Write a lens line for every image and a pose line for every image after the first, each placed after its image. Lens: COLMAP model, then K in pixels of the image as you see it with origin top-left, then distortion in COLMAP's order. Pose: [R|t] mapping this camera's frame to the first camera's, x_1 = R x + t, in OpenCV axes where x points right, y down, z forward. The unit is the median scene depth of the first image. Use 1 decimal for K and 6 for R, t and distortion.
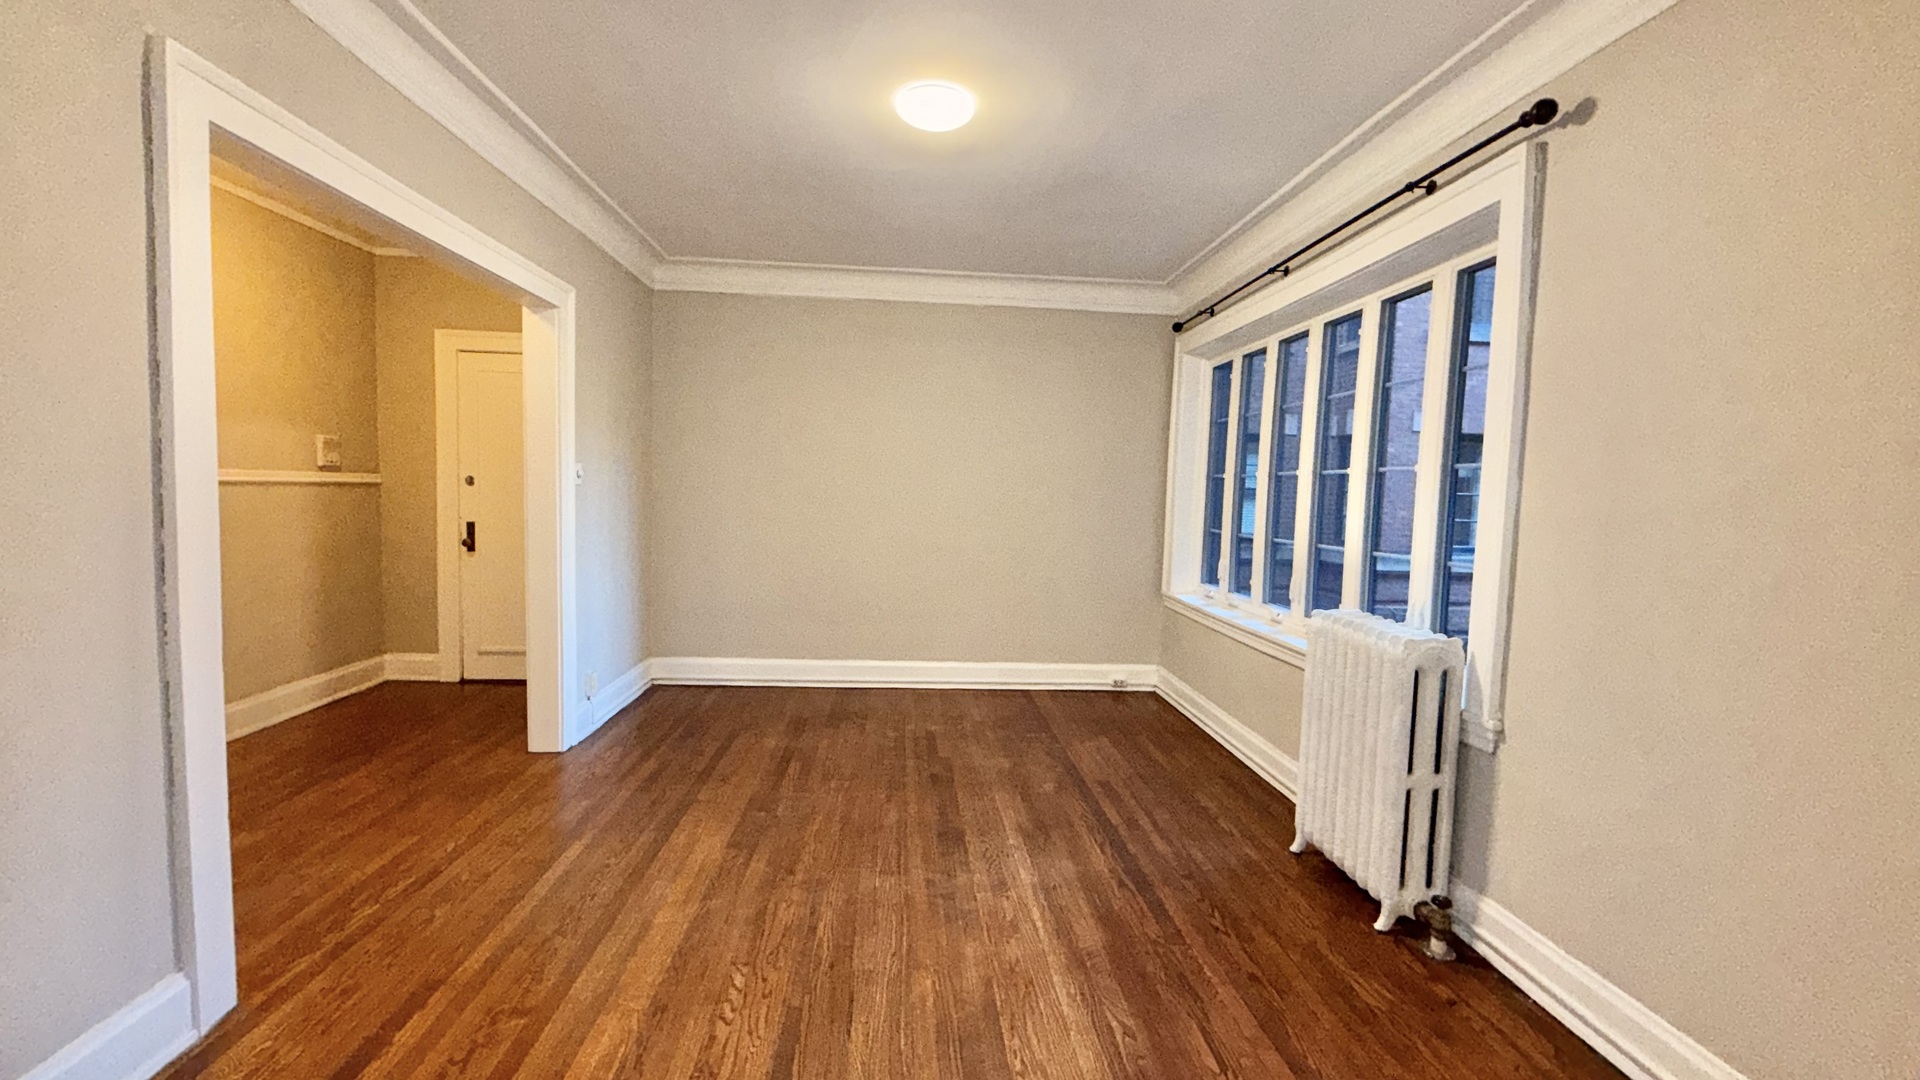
lens RADIAL K [[756.8, 0, 959.6], [0, 756.8, 538.0], [0, 0, 1]] dist [-0.000640, -0.000017]
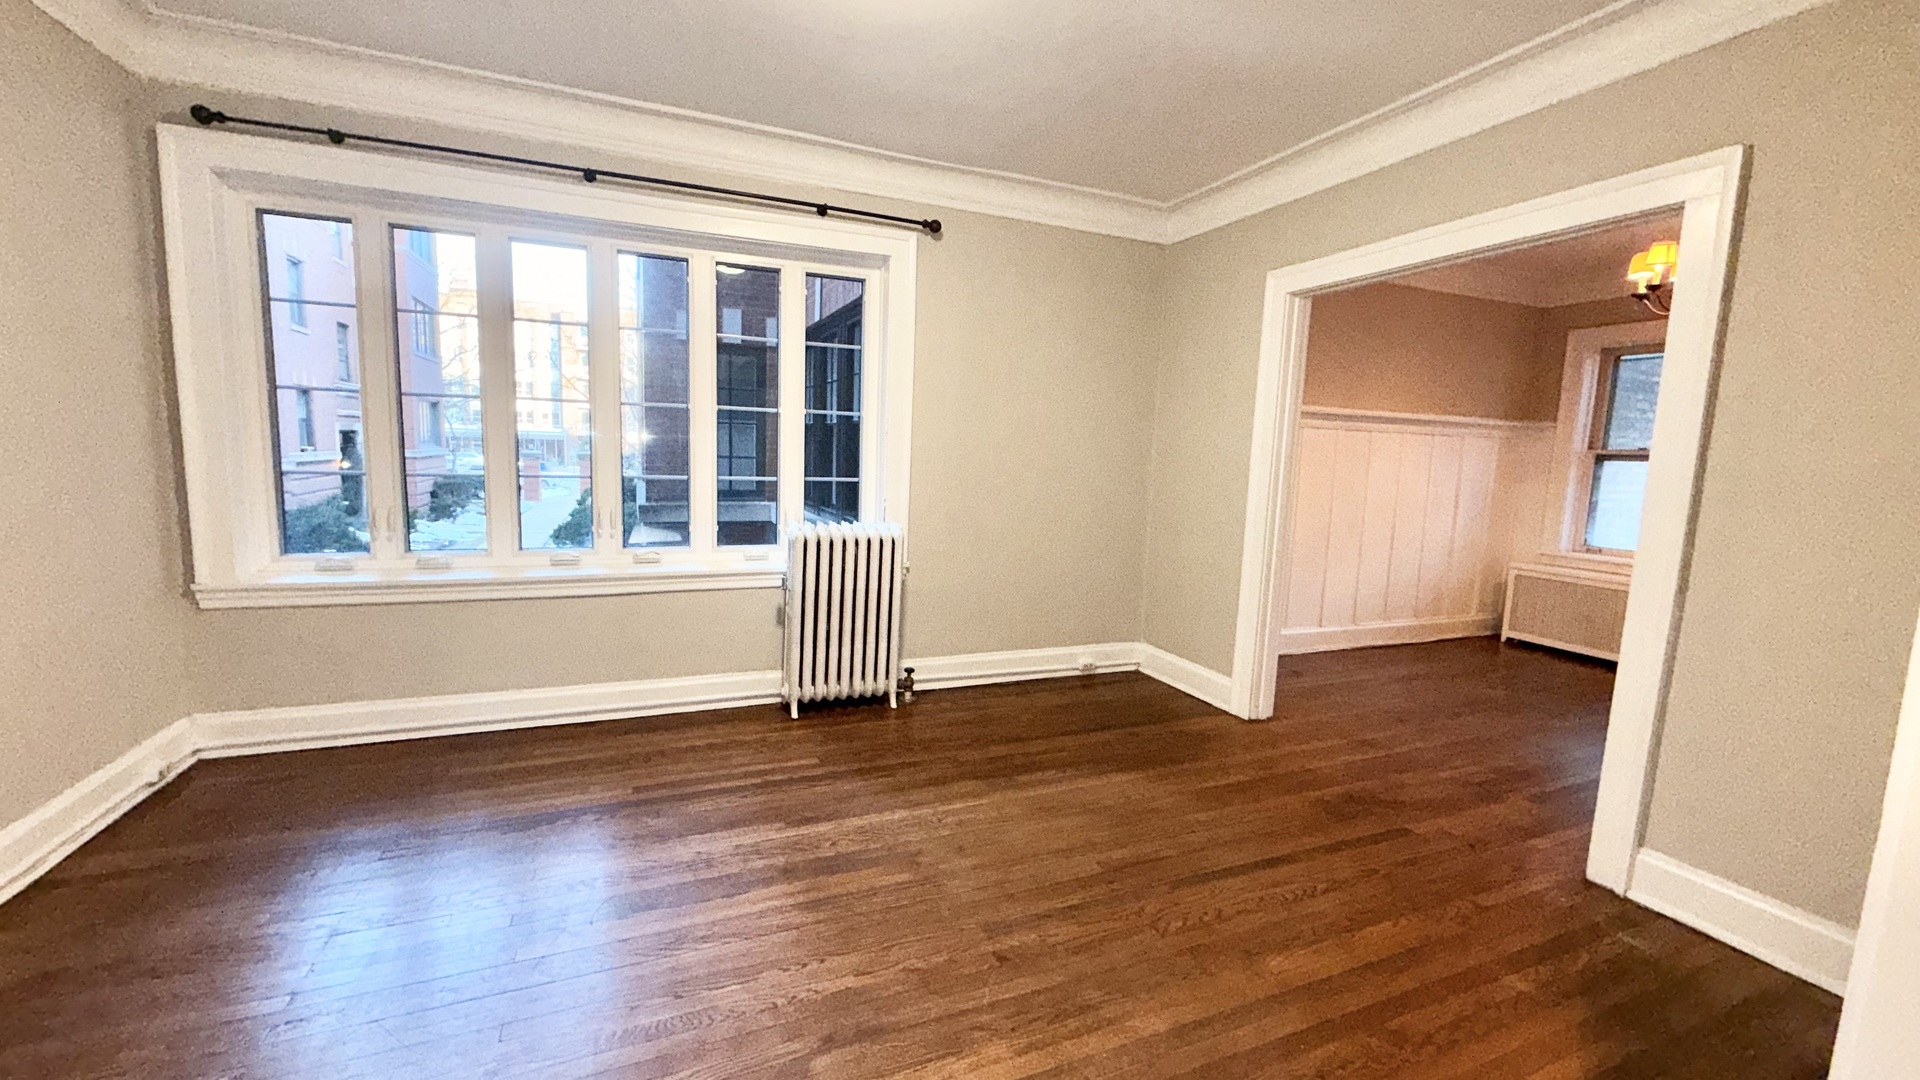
lens RADIAL K [[756.8, 0, 967.4], [0, 756.8, 524.4], [0, 0, 1]] dist [-0.000640, -0.000017]
pose [[-0.314636, -0.134818, 0.939589, -0.755521], [0.022636, 0.988515, 0.149418, -0.078566], [-0.948942, 0.068281, -0.307971, 1.071656]]
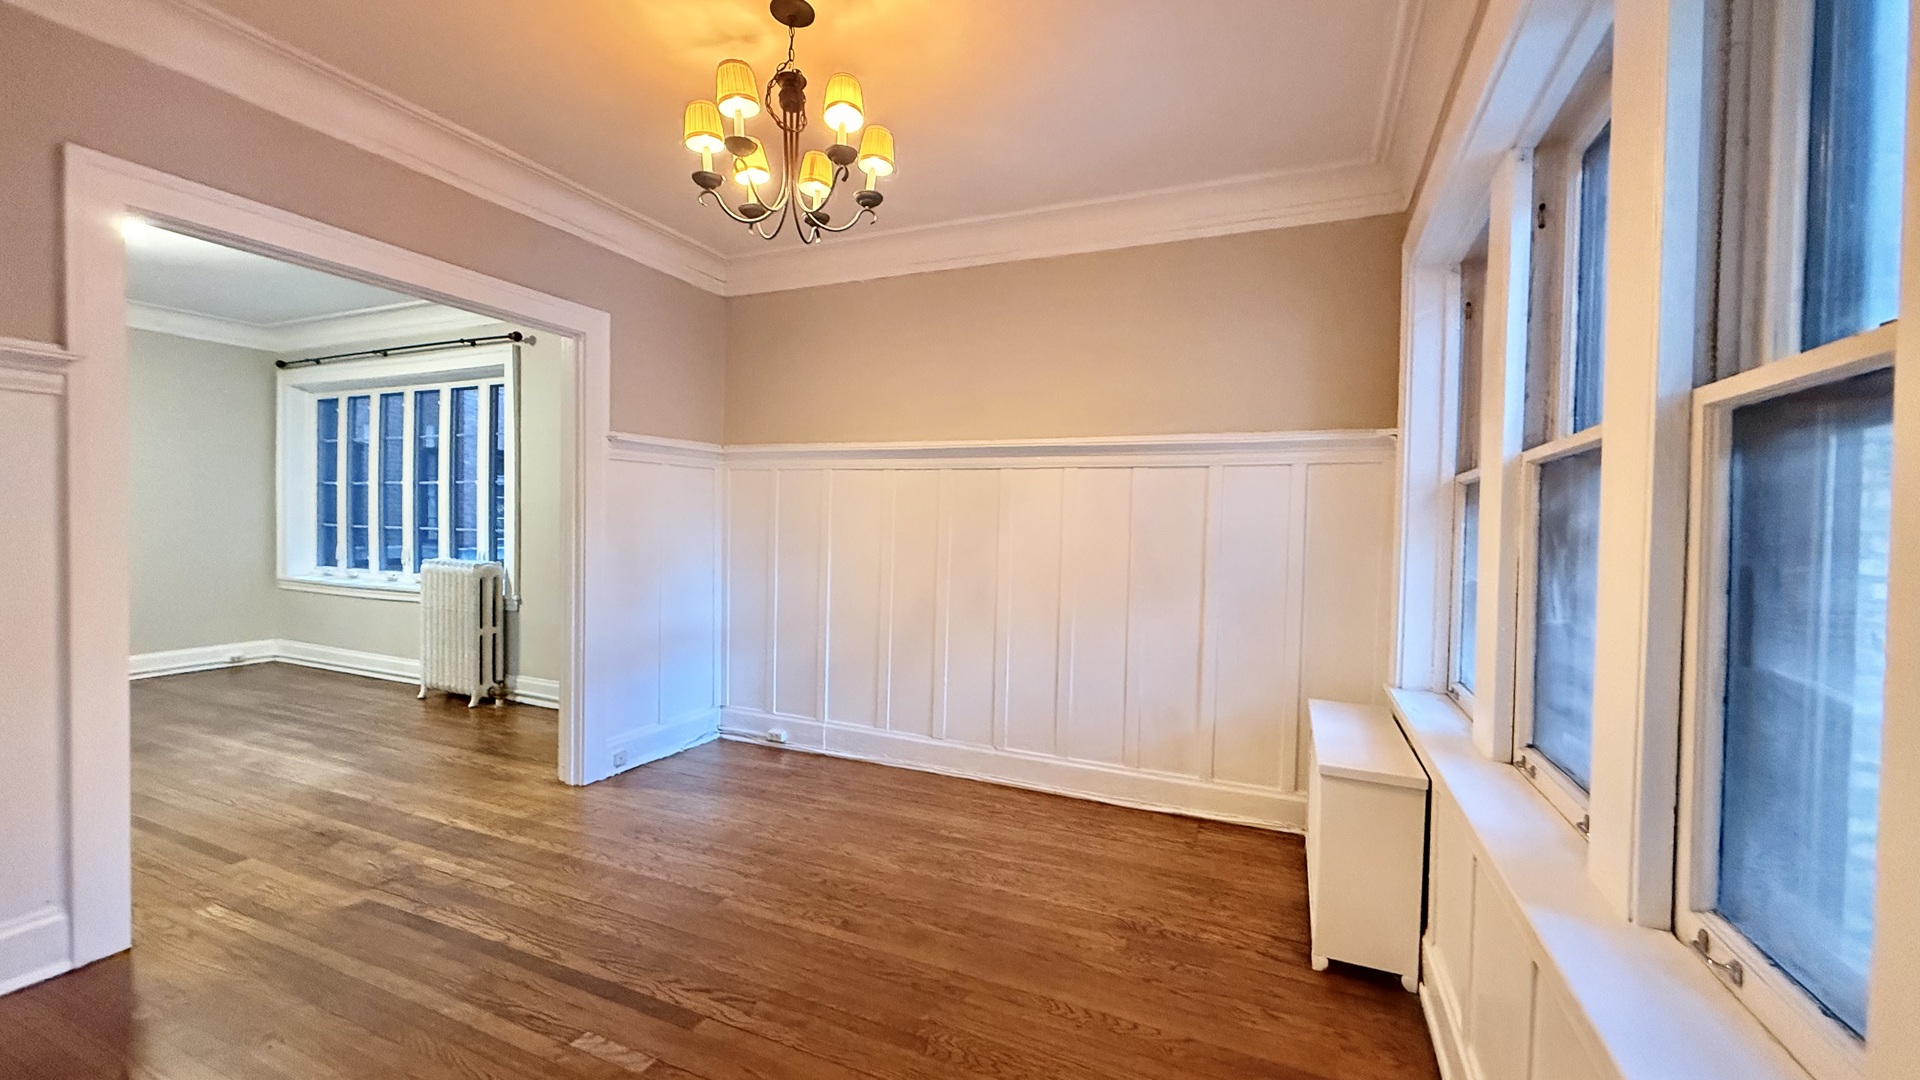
lens RADIAL K [[756.8, 0, 948.4], [0, 756.8, 536.8], [0, 0, 1]] dist [-0.000640, -0.000017]
pose [[0.472855, -0.043136, 0.880084, -0.498563], [0.056489, 0.998230, 0.018576, 0.075476], [-0.879328, 0.040931, 0.474455, -0.910352]]
